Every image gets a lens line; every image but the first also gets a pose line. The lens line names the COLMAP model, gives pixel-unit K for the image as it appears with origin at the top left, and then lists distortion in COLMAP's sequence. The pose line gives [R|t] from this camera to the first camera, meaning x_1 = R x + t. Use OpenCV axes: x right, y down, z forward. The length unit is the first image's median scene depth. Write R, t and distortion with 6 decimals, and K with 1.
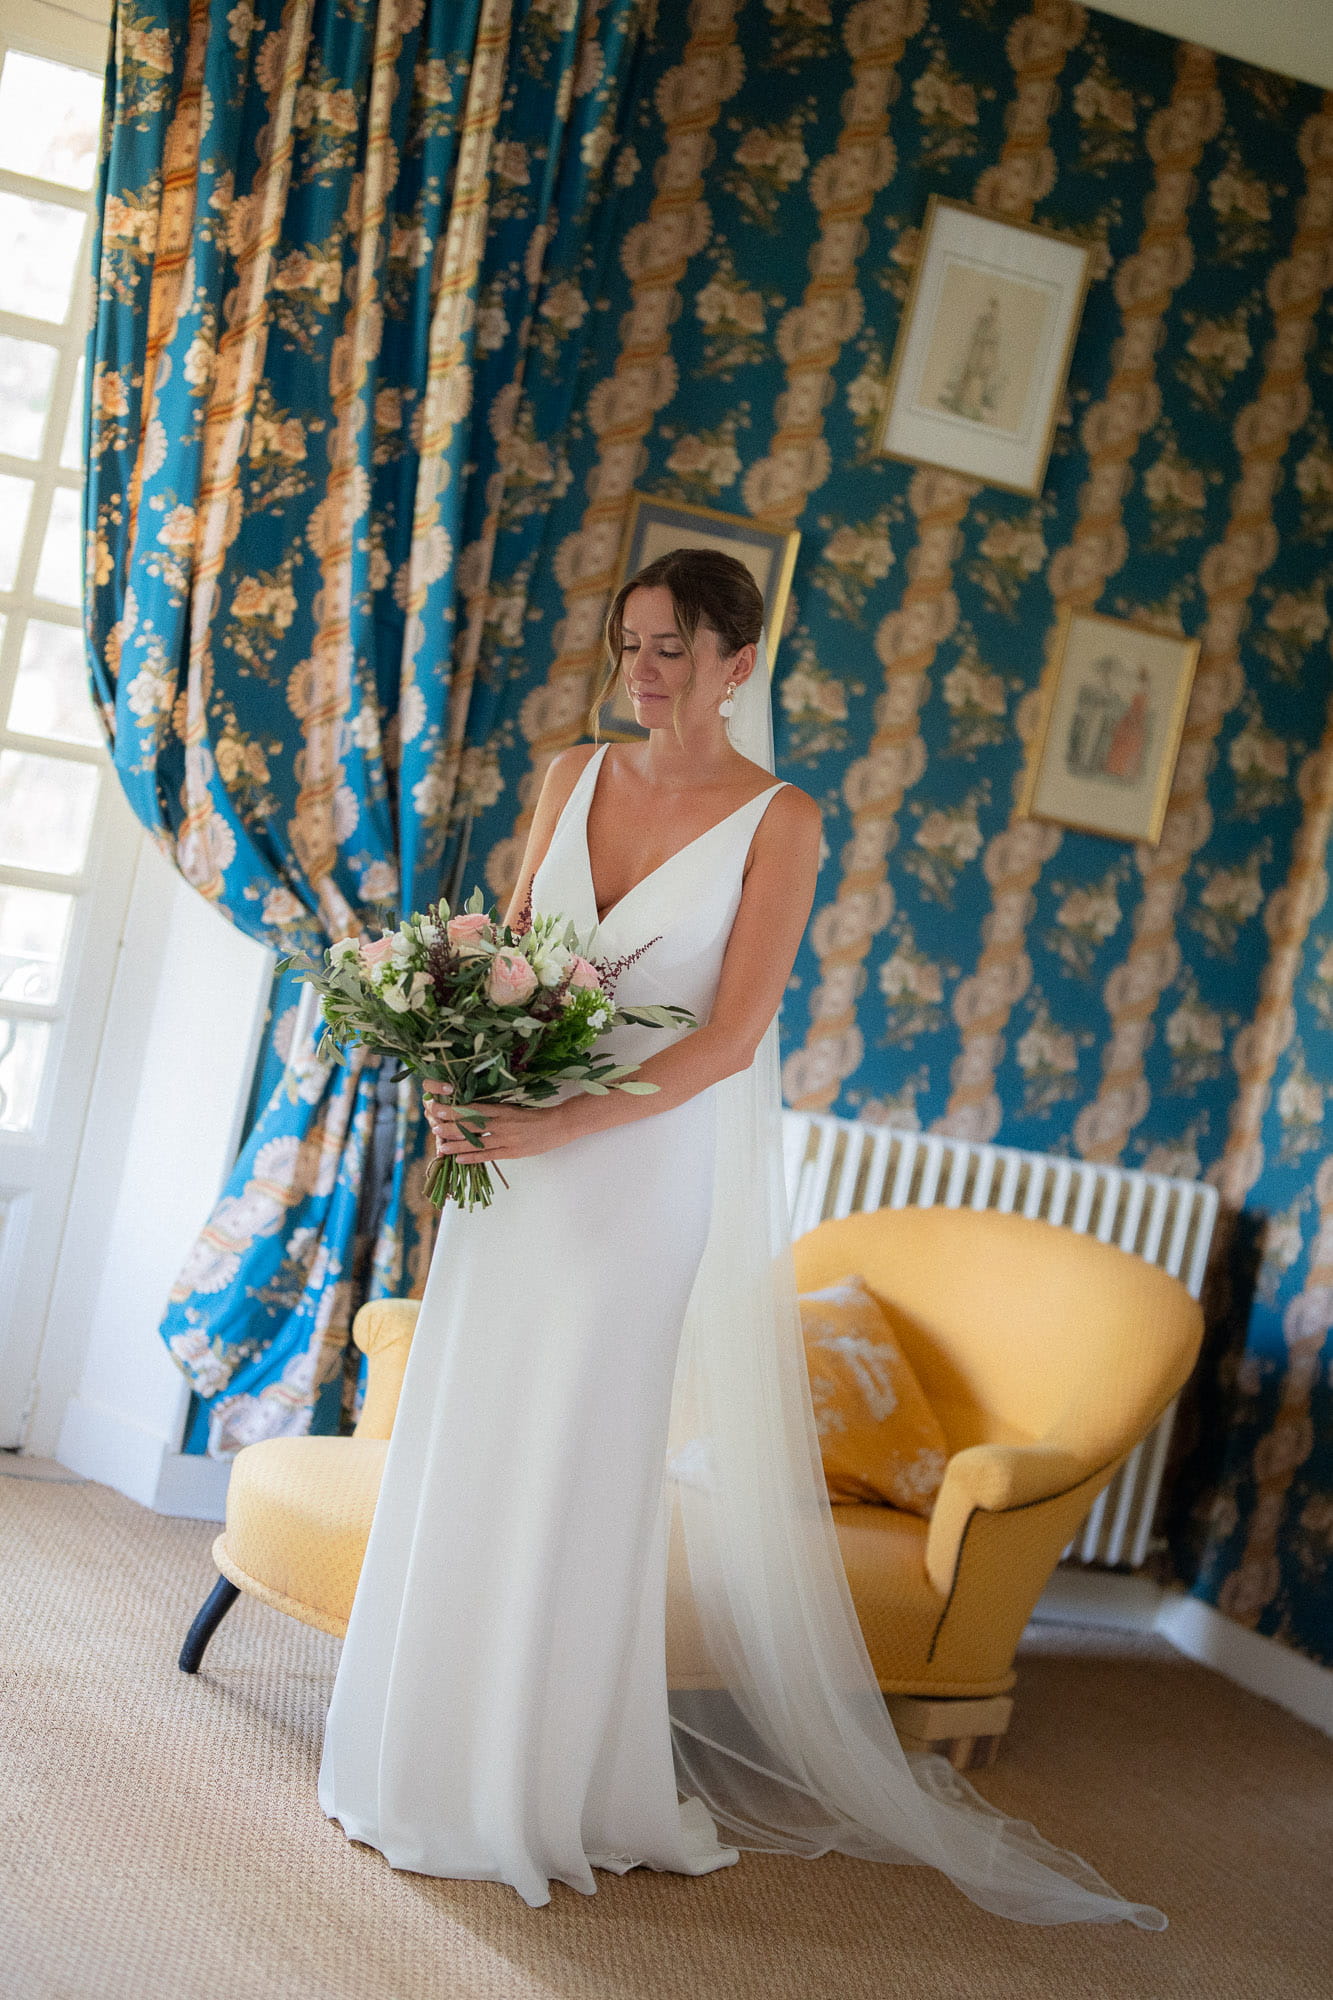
lens RADIAL K [[3417.2, 0, 637.8], [0, 3417.2, 1041.1], [0, 0, 1]] dist [-0.102314, 0.825703]
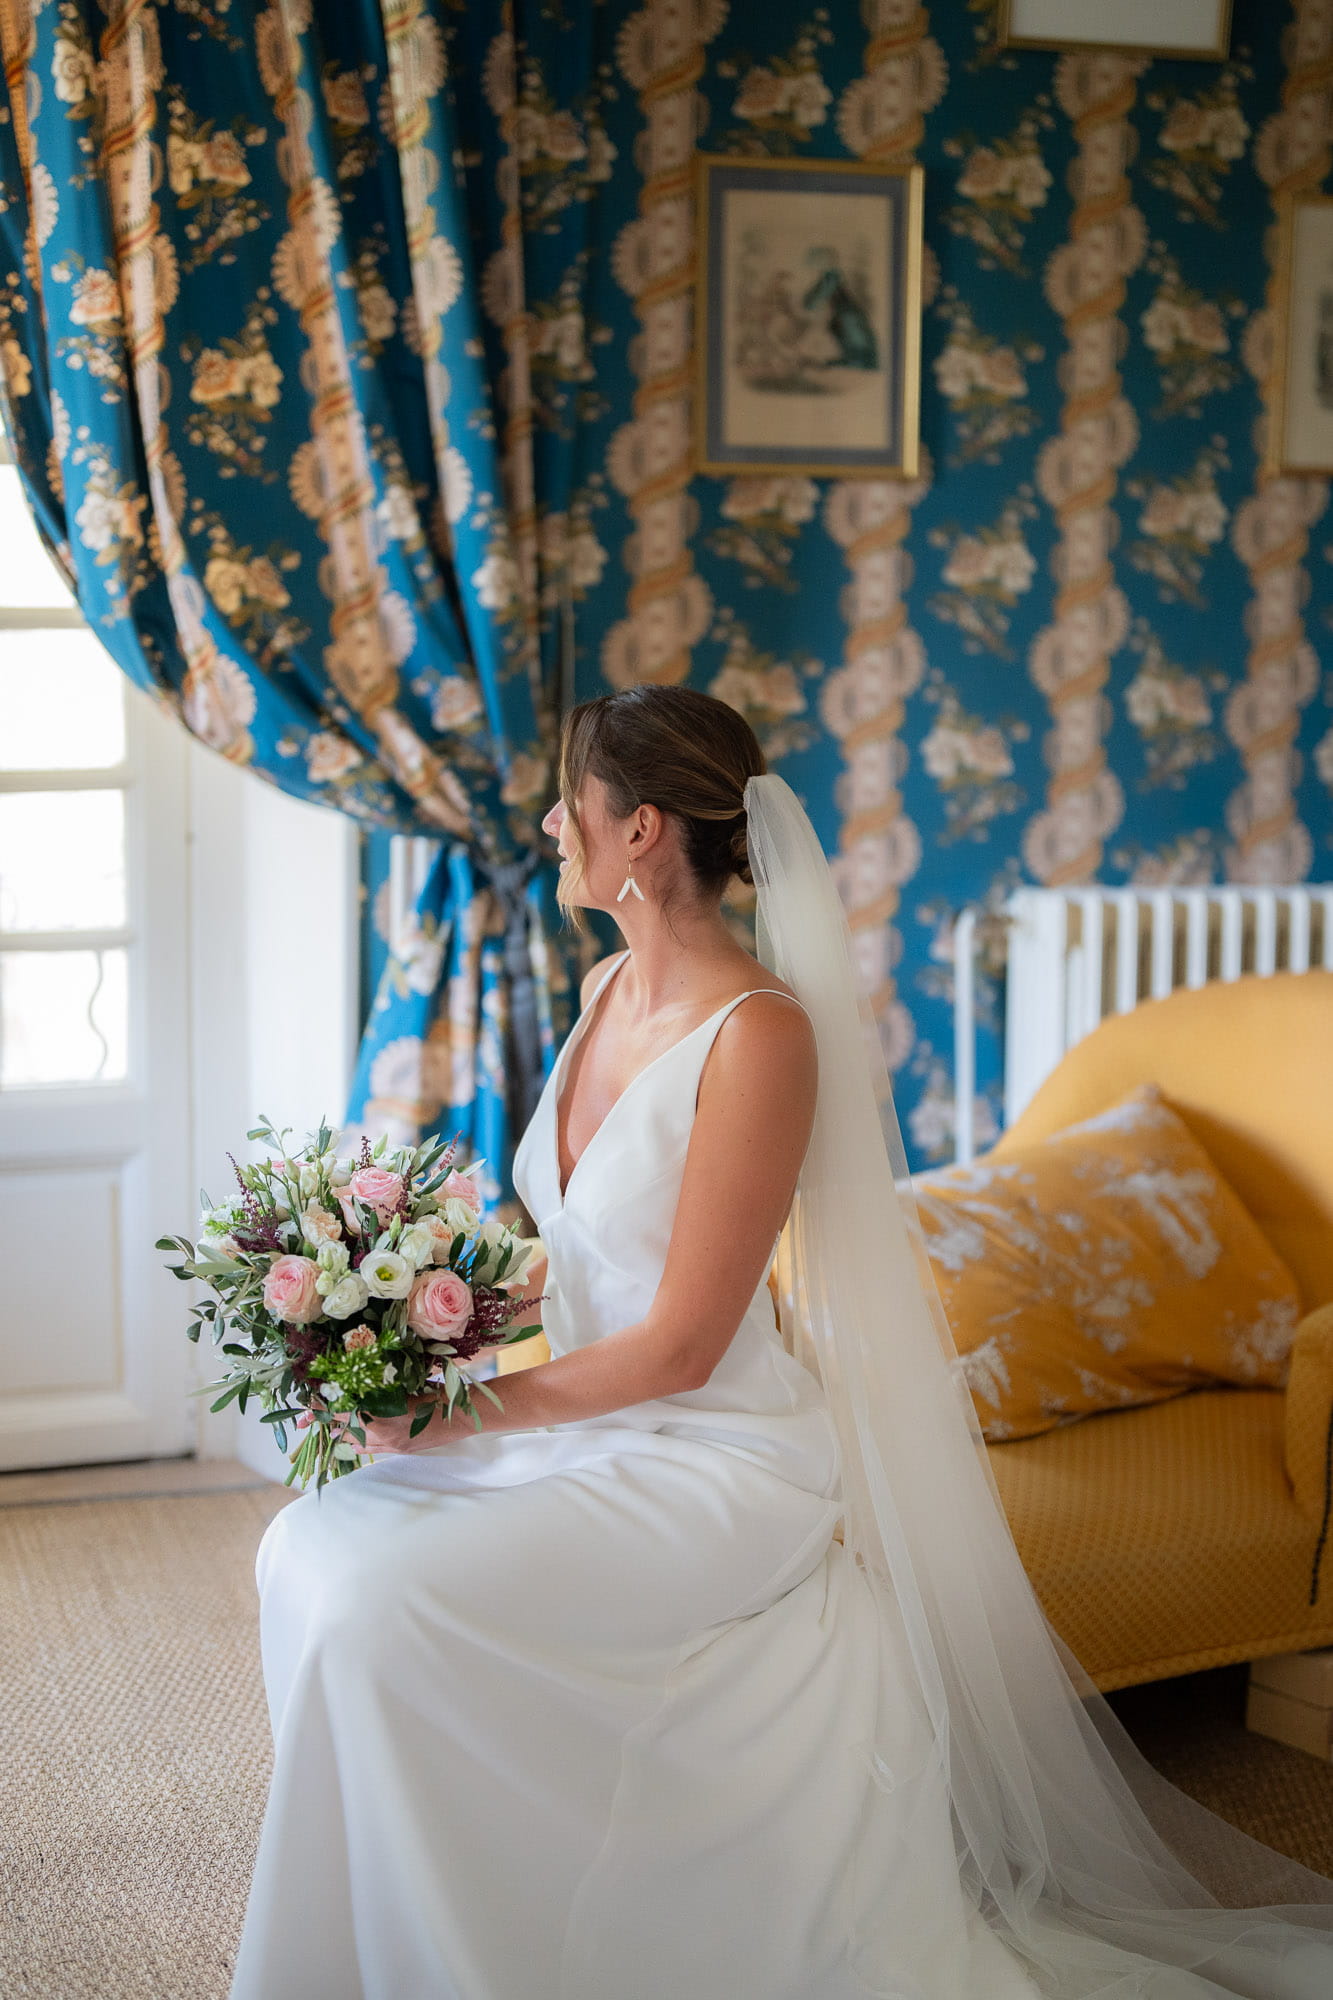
lens RADIAL K [[2858.5, 0, 666.5], [0, 2858.5, 1000.0], [0, 0, 1]] dist [-0.132739, 1.172654]
pose [[0.973817, -0.172580, -0.147973, 0.057451], [0.180233, 0.982816, 0.039867, 0.003409], [0.138550, -0.065493, 0.988187, 0.346156]]
